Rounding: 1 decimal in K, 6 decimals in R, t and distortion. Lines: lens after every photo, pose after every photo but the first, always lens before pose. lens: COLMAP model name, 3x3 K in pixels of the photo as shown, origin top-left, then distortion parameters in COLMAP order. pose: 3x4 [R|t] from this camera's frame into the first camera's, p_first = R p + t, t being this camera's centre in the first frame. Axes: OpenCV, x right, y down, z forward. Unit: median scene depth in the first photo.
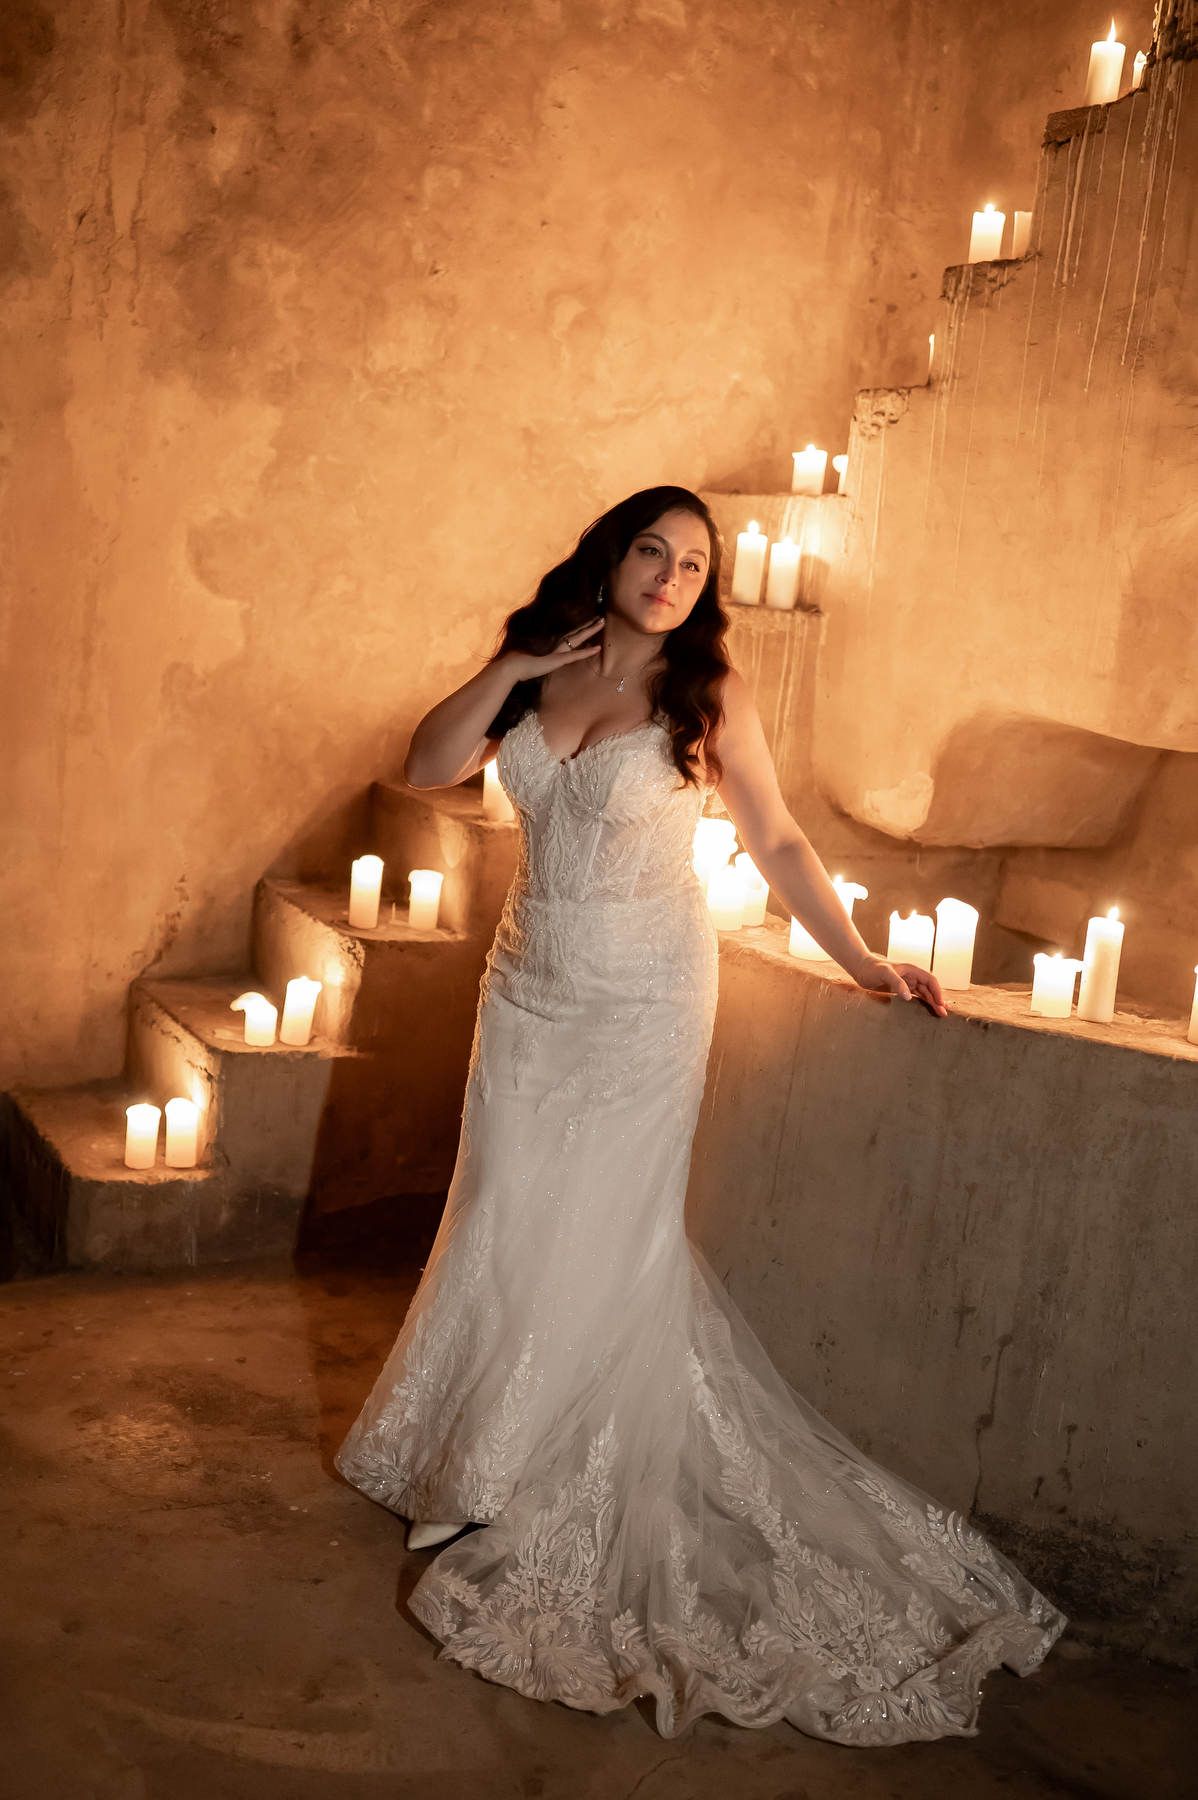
lens RADIAL K [[1919.1, 0, 599.0], [0, 1919.1, 900.0], [0, 0, 1]] dist [0.002131, -0.022741]
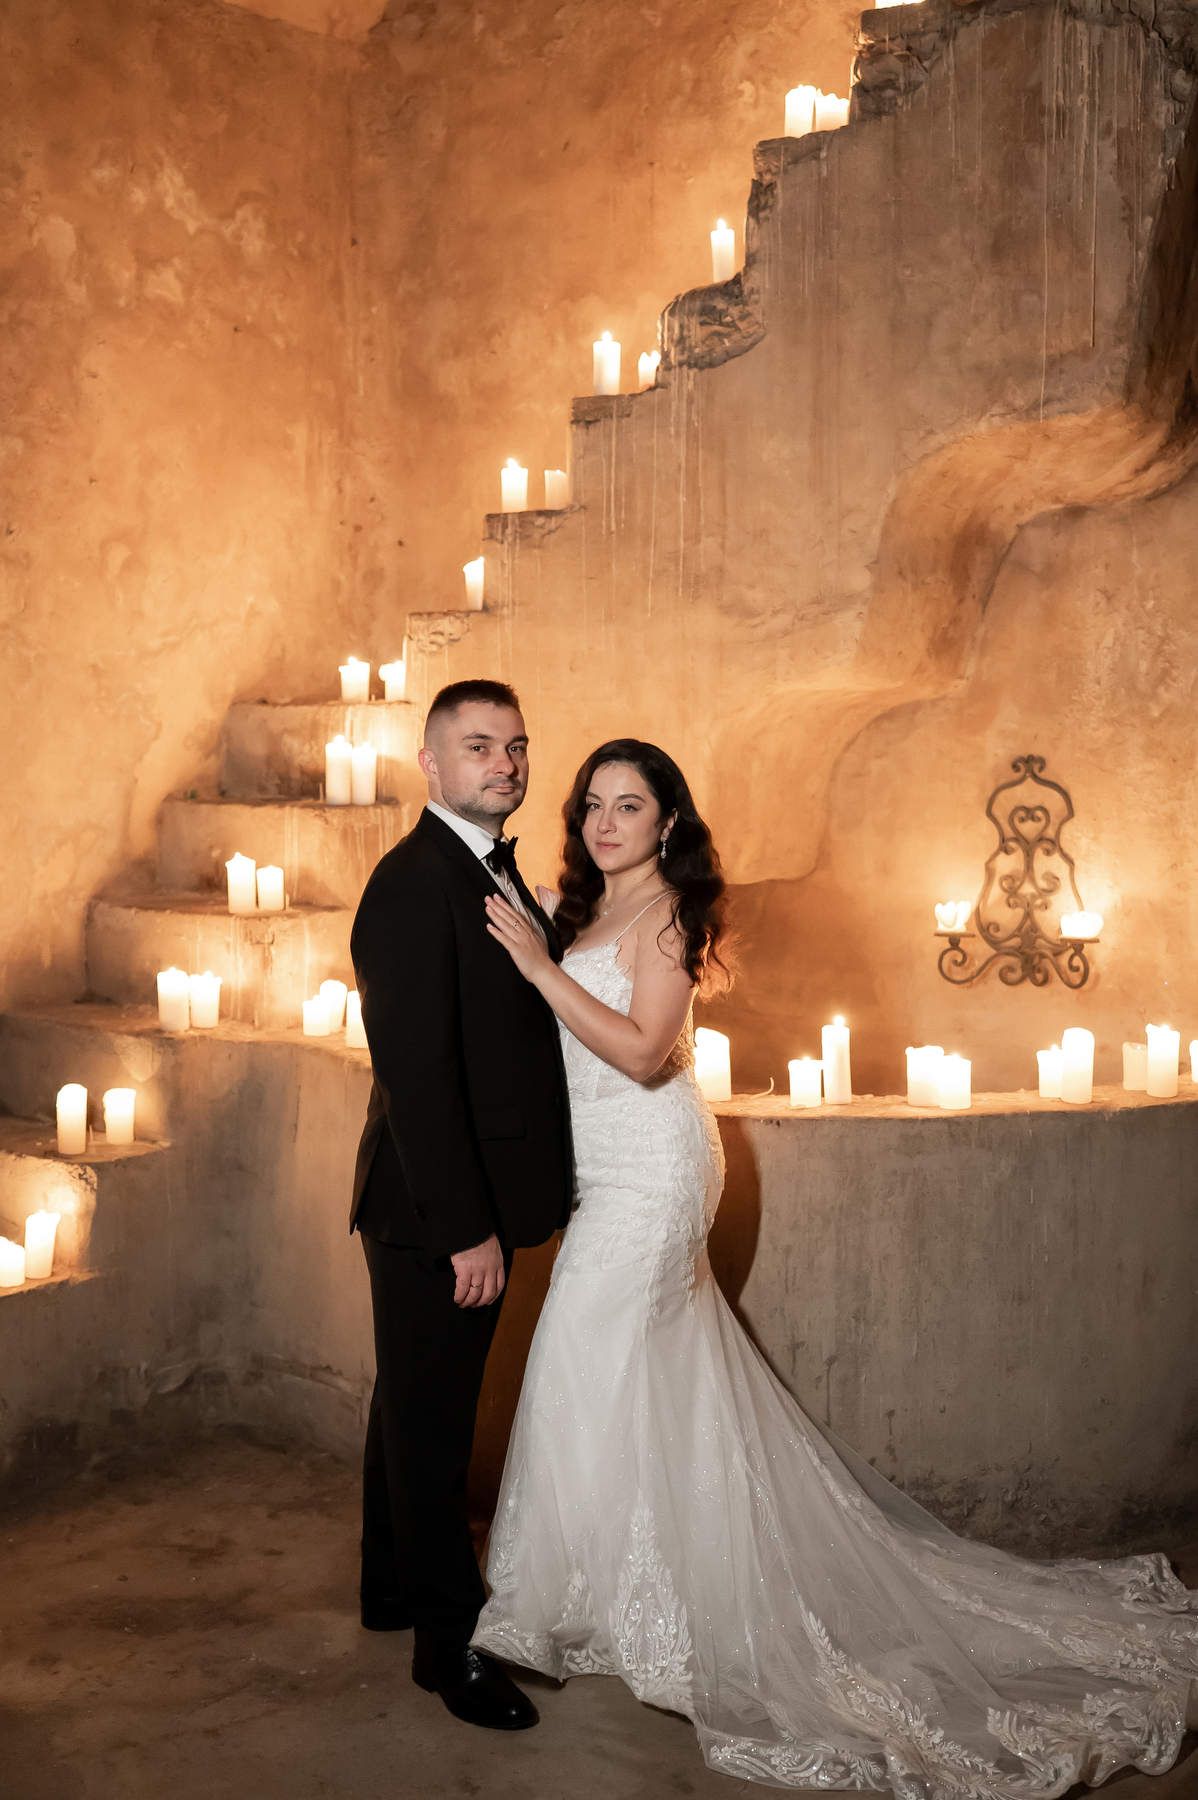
lens RADIAL K [[2023.4, 0, 597.1], [0, 2023.4, 820.1], [0, 0, 1]] dist [0.005082, -0.033501]
pose [[0.879498, -0.122569, 0.459848, -0.335271], [0.165862, 0.984626, -0.054781, -0.053583], [-0.446064, 0.124451, 0.886306, -0.123927]]
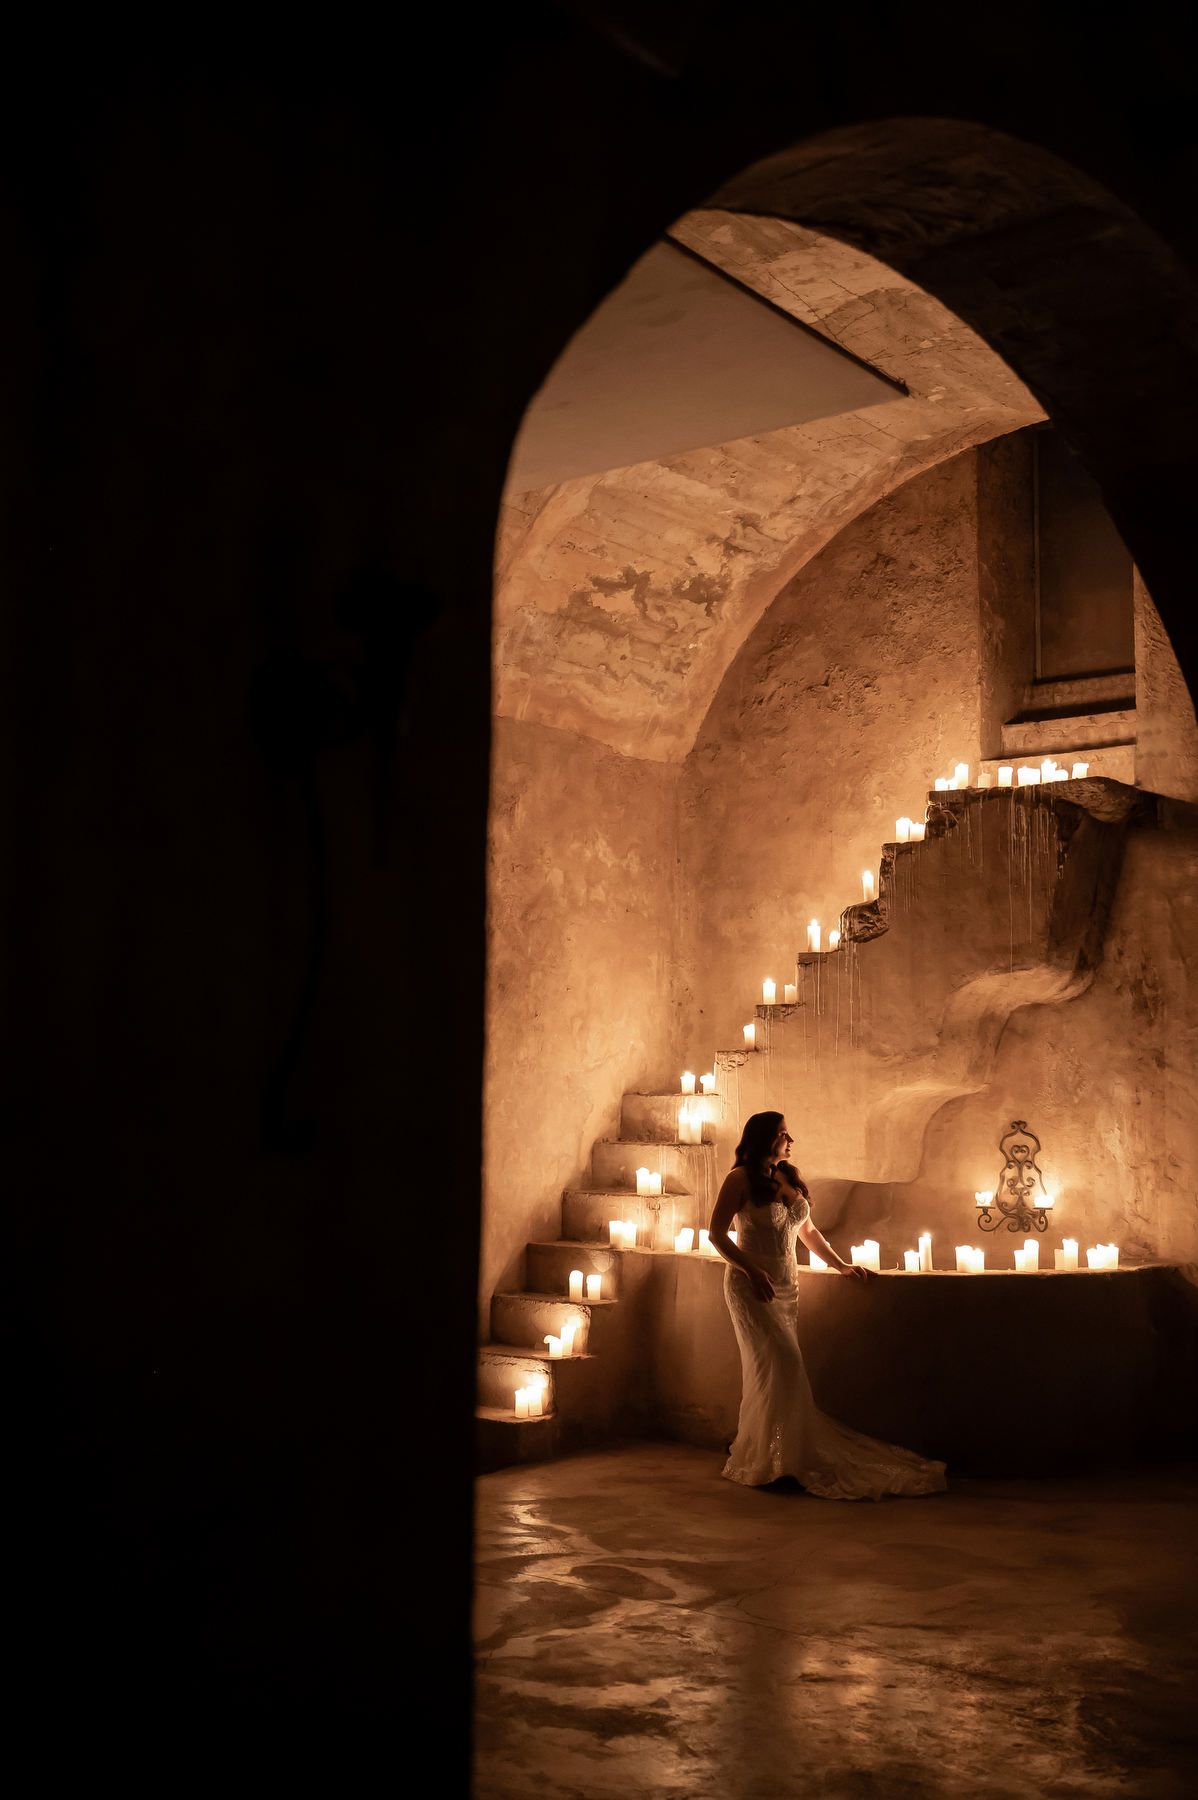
lens RADIAL K [[1919.1, 0, 599.0], [0, 1919.1, 900.0], [0, 0, 1]] dist [0.002131, -0.022741]
pose [[0.909198, -0.056550, 0.412505, -0.955455], [0.156849, 0.964266, -0.213519, 0.041669], [-0.385690, 0.258832, 0.885579, -1.097084]]
